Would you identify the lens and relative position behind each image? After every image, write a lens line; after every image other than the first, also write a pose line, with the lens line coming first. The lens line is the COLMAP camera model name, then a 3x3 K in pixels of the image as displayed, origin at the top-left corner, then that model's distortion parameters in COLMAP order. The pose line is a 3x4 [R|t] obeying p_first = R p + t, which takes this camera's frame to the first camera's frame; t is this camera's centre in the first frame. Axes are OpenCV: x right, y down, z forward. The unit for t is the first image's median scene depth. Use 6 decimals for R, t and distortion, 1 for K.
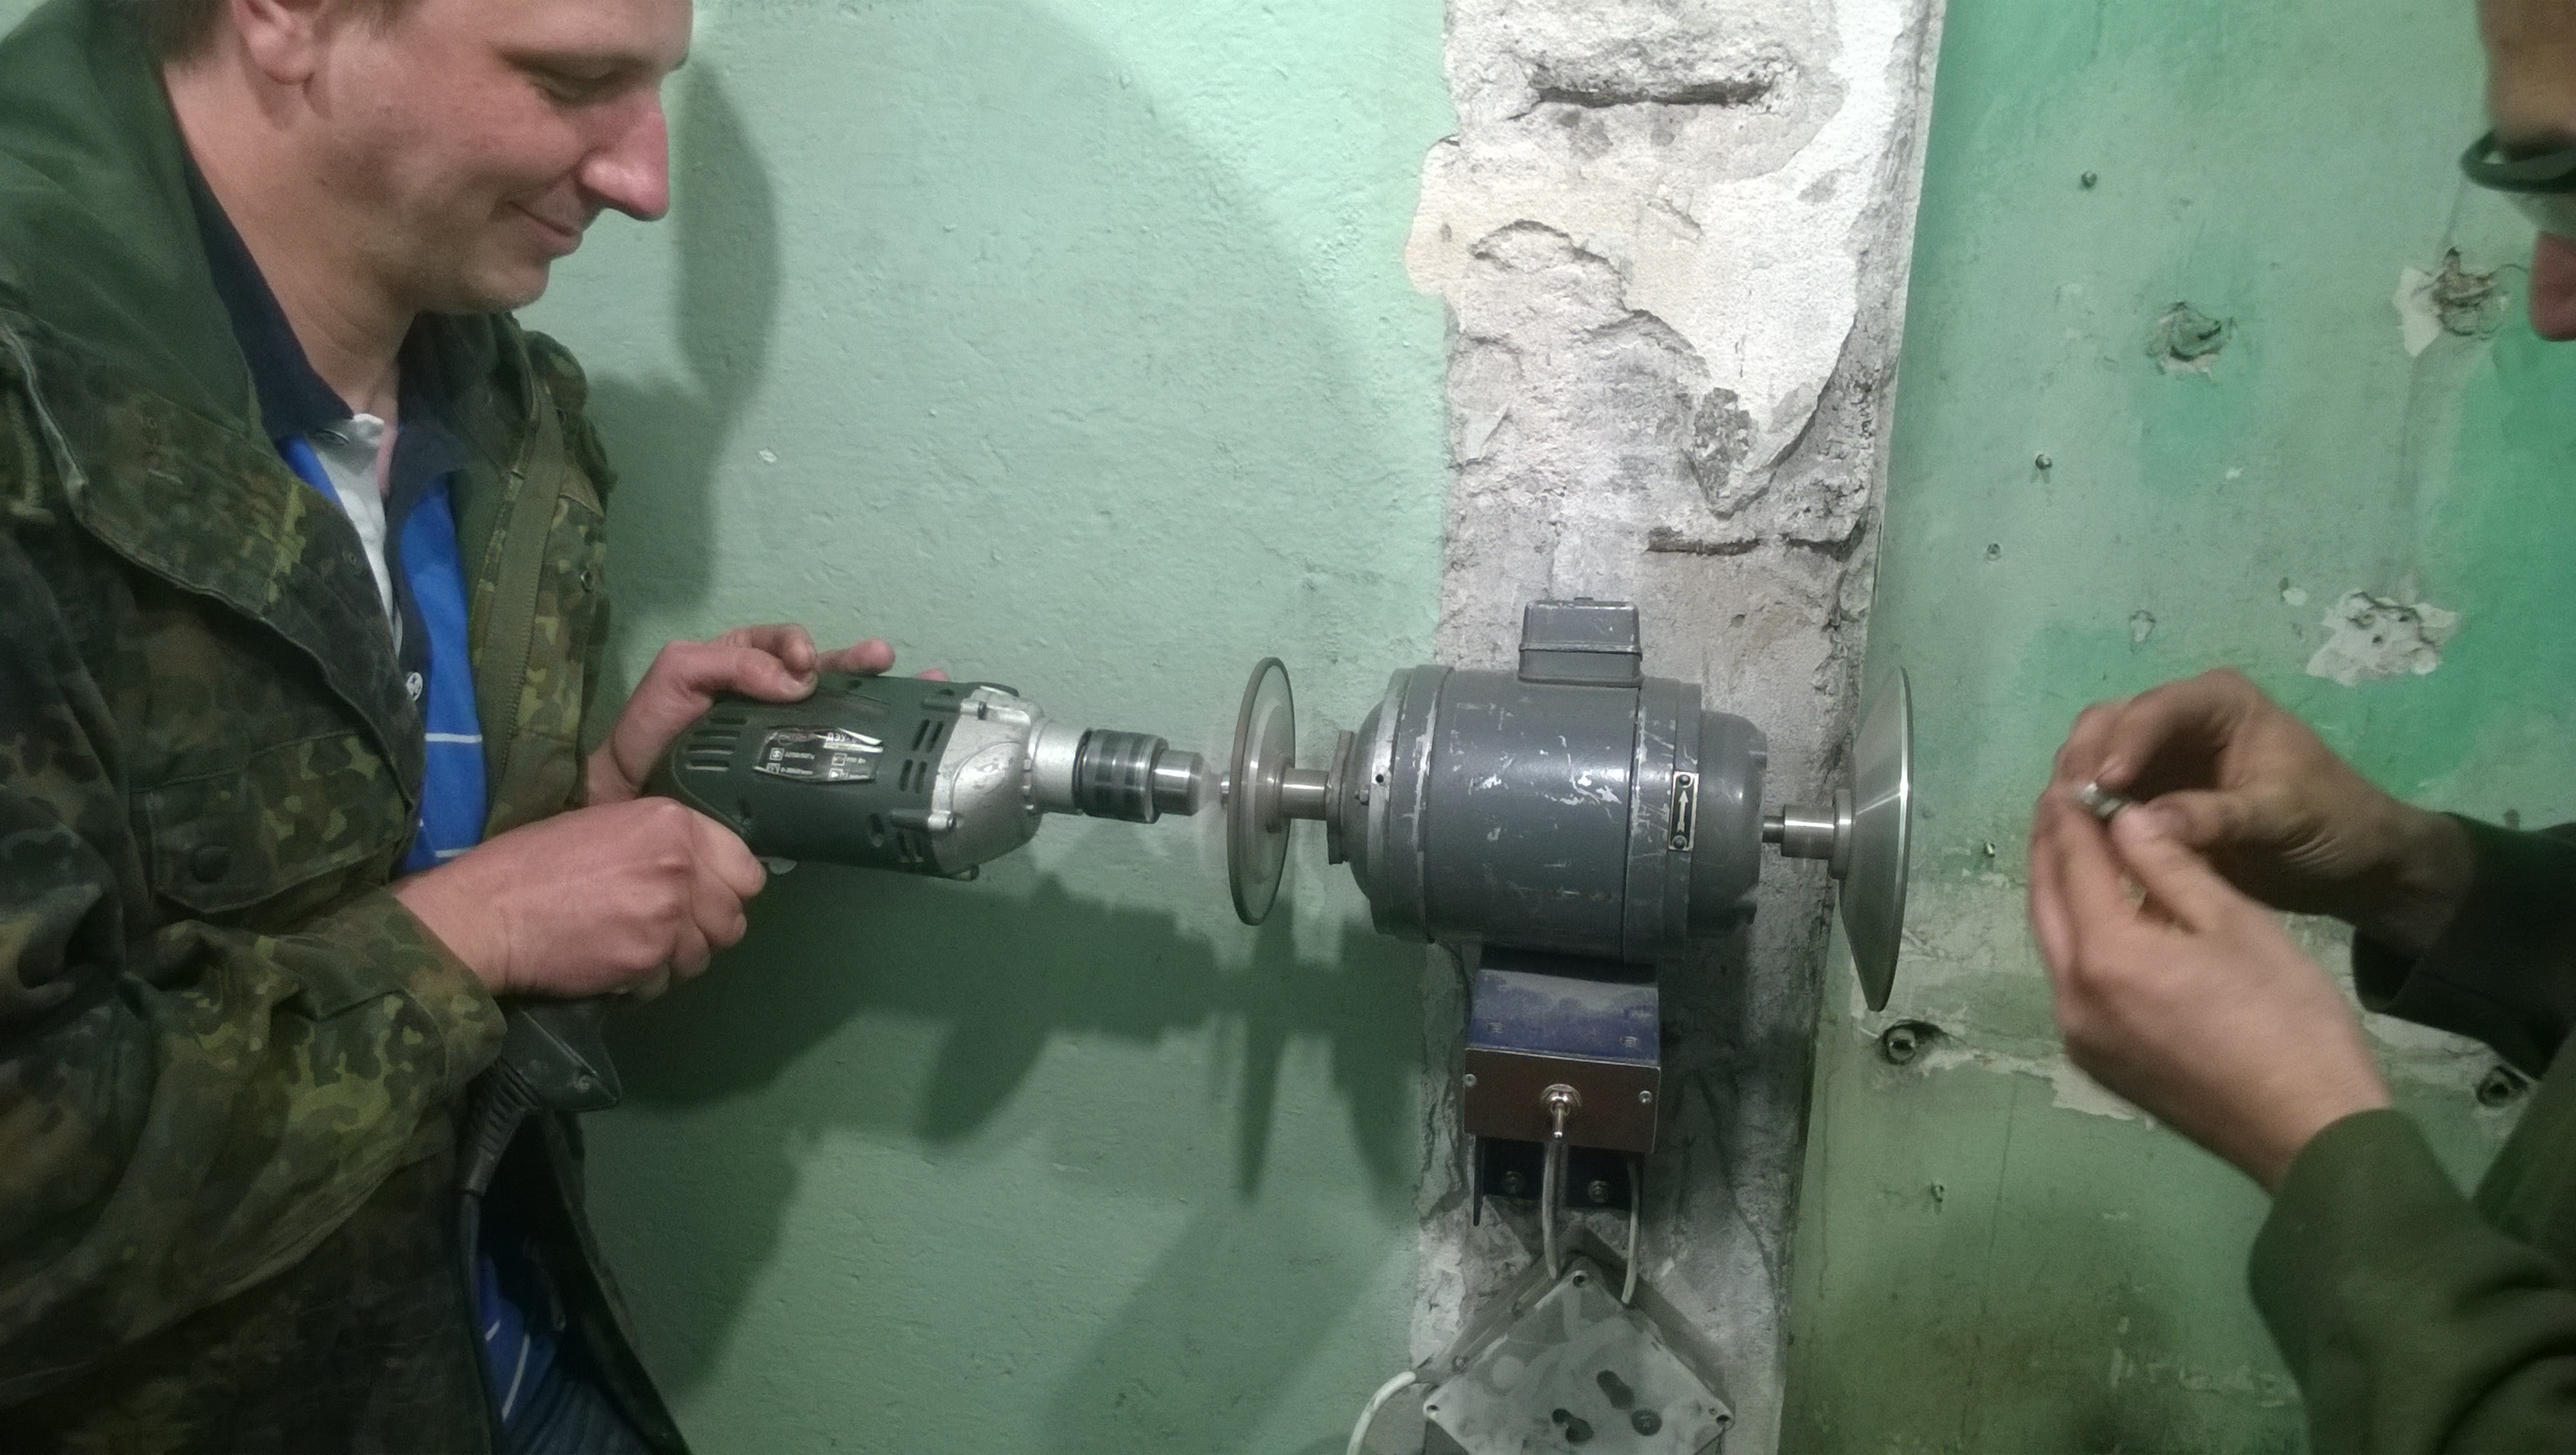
lens RADIAL K [[1957.2, 0, 1288.0], [0, 1957.2, 727.5], [0, 0, 1]] dist [0.076985, -0.177432]
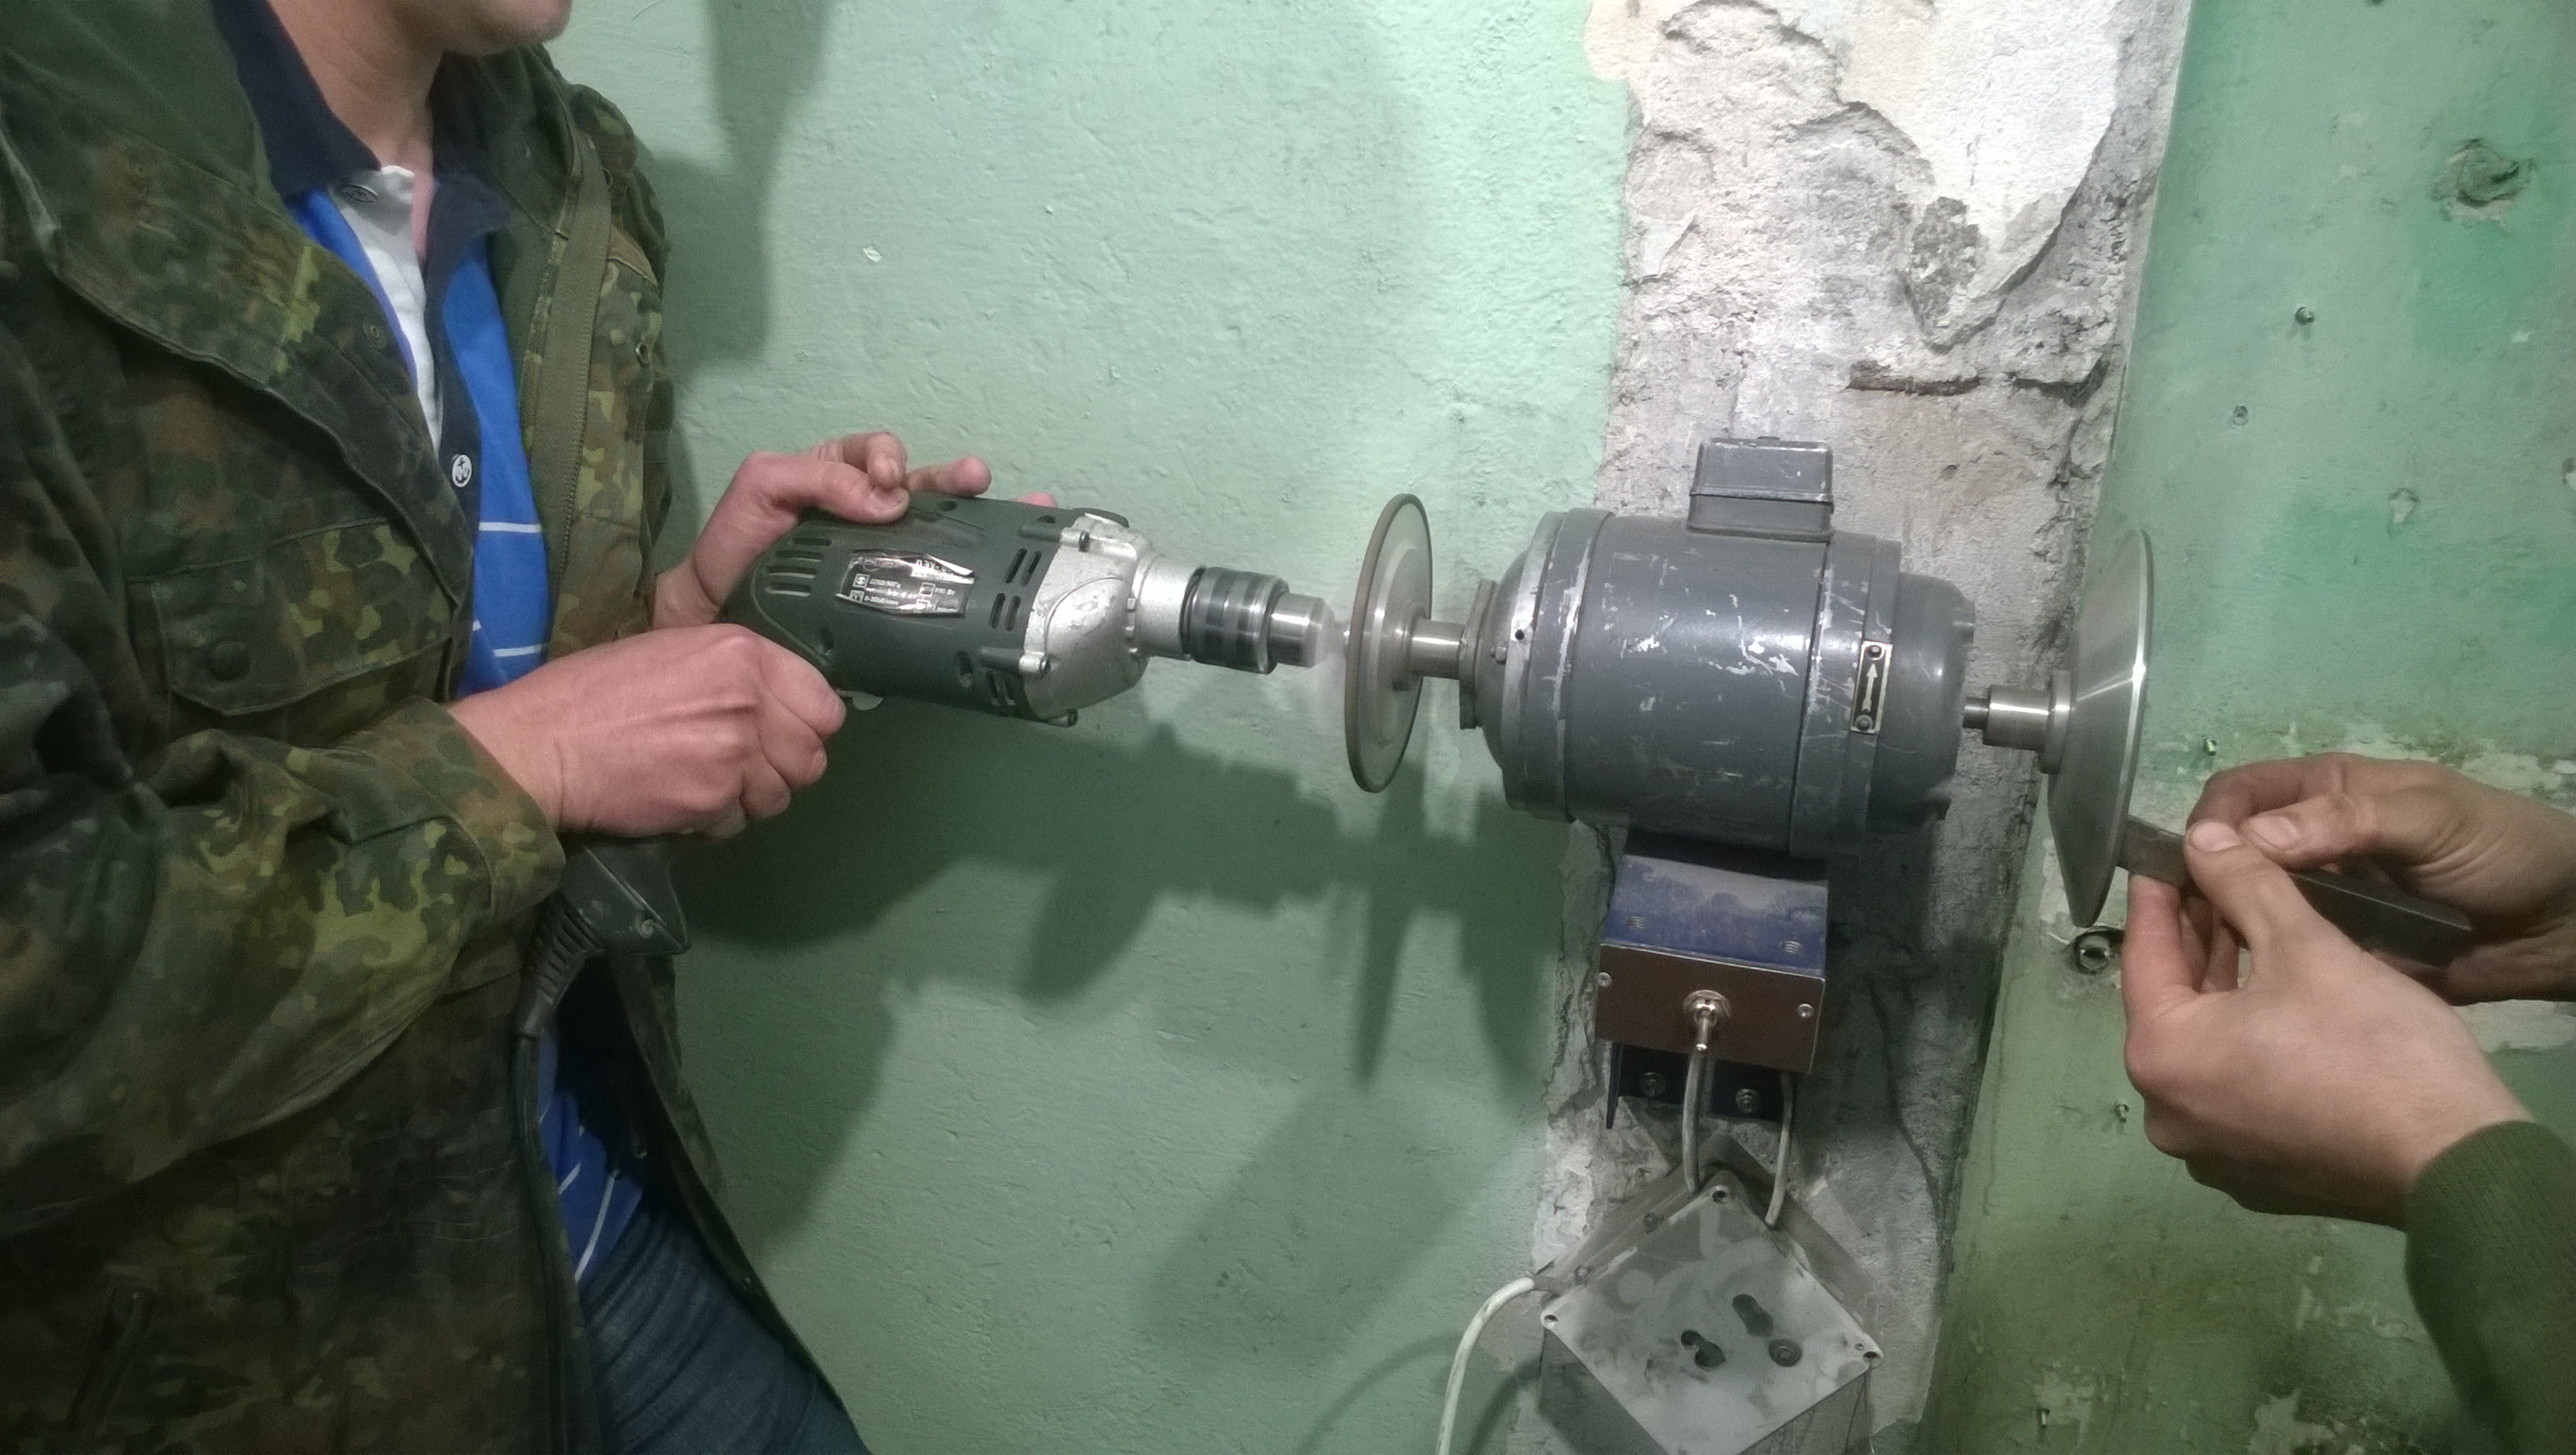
lens RADIAL K [[1957.2, 0, 1288.0], [0, 1957.2, 727.5], [0, 0, 1]] dist [0.076985, -0.177432]
pose [[0.995160, 0.048117, -0.085678, 0.018639], [-0.041776, 0.996359, 0.074319, 0.005782], [0.088942, -0.070380, 0.993547, 0.101831]]
